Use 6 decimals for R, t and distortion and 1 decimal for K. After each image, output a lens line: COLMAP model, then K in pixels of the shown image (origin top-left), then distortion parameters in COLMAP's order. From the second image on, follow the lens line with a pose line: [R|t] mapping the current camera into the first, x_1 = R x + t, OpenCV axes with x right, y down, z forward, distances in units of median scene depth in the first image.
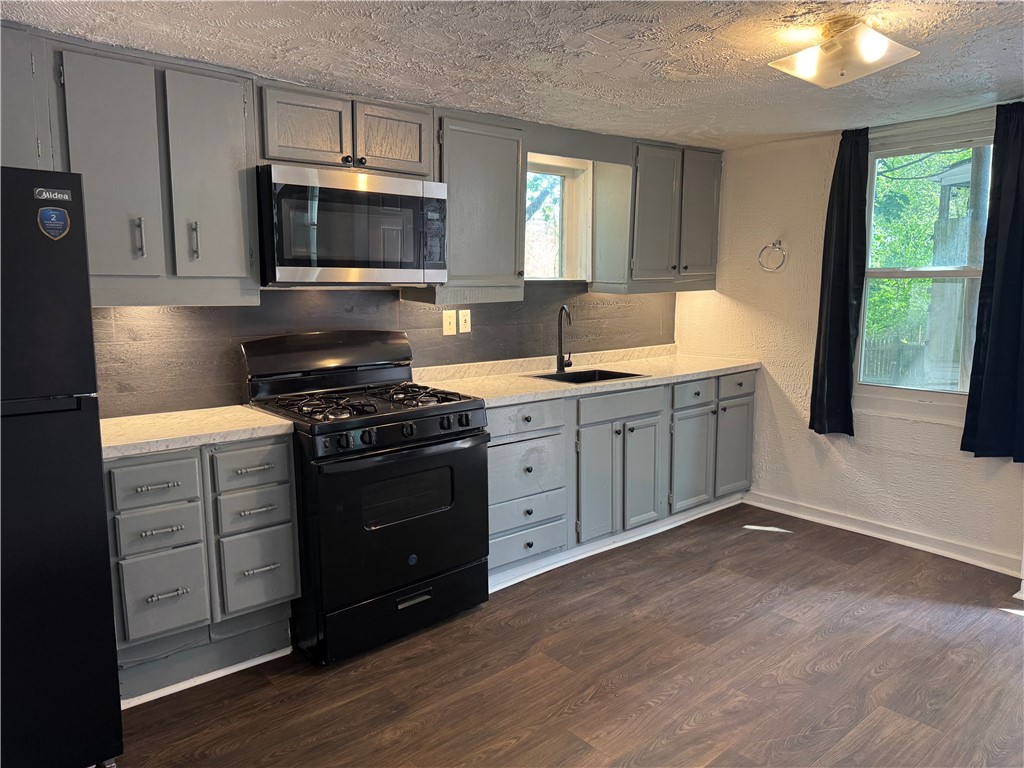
lens RADIAL K [[727.0, 0, 510.7], [0, 727.0, 389.2], [0, 0, 1]] dist [0.057799, -0.070639]
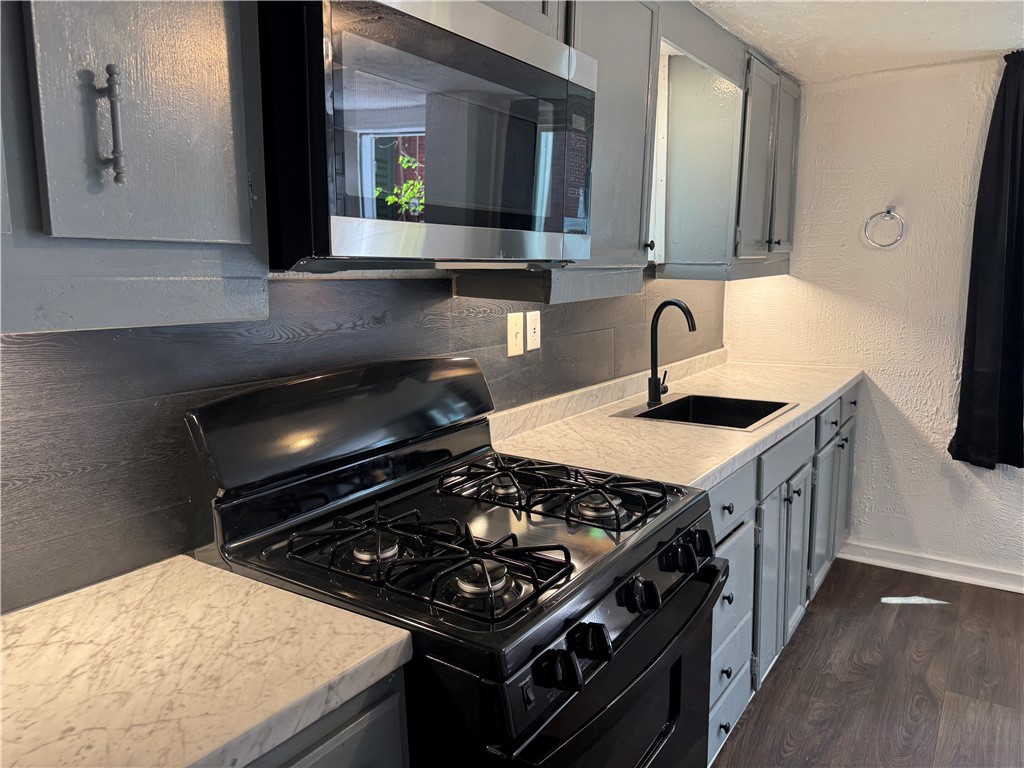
lens RADIAL K [[727.0, 0, 508.6], [0, 727.0, 382.2], [0, 0, 1]] dist [0.057799, -0.070639]
pose [[0.965403, -0.049882, 0.255948, -0.237750], [0.049388, 0.998745, 0.008360, -0.058259], [-0.256044, 0.004570, 0.966654, 0.440731]]
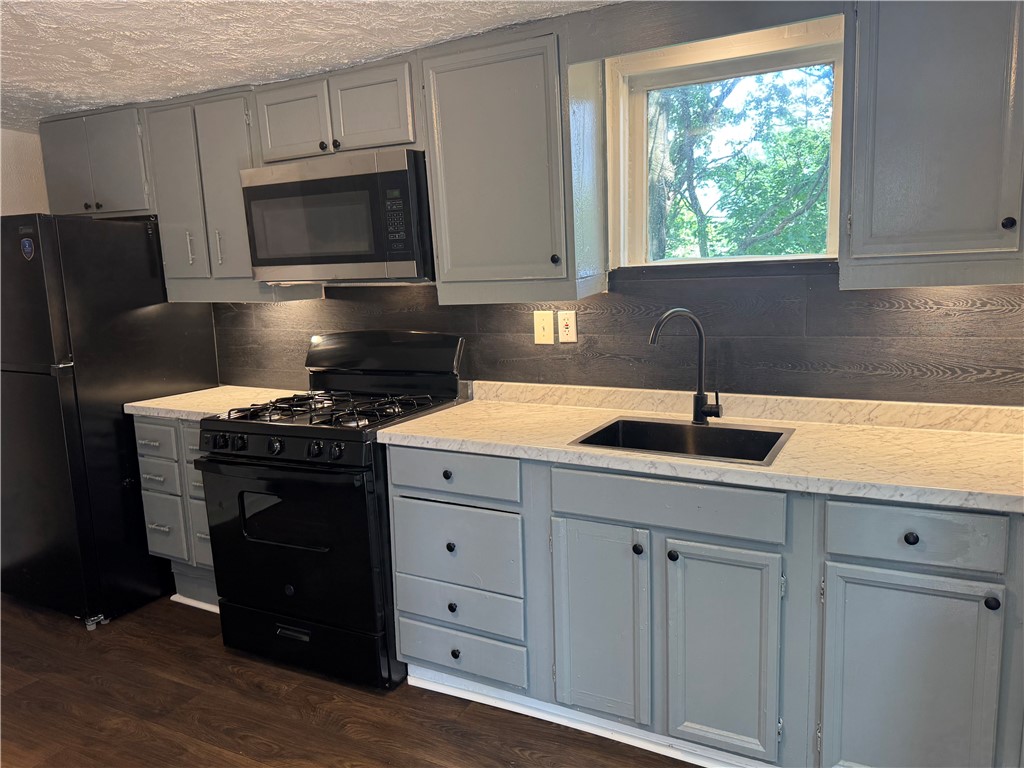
lens RADIAL K [[727.0, 0, 510.3], [0, 727.0, 390.0], [0, 0, 1]] dist [0.057799, -0.070639]
pose [[0.367964, 0.144456, -0.918551, 0.586347], [-0.101926, 0.988172, 0.114574, -0.108960], [0.924237, 0.051465, 0.378335, 0.689357]]
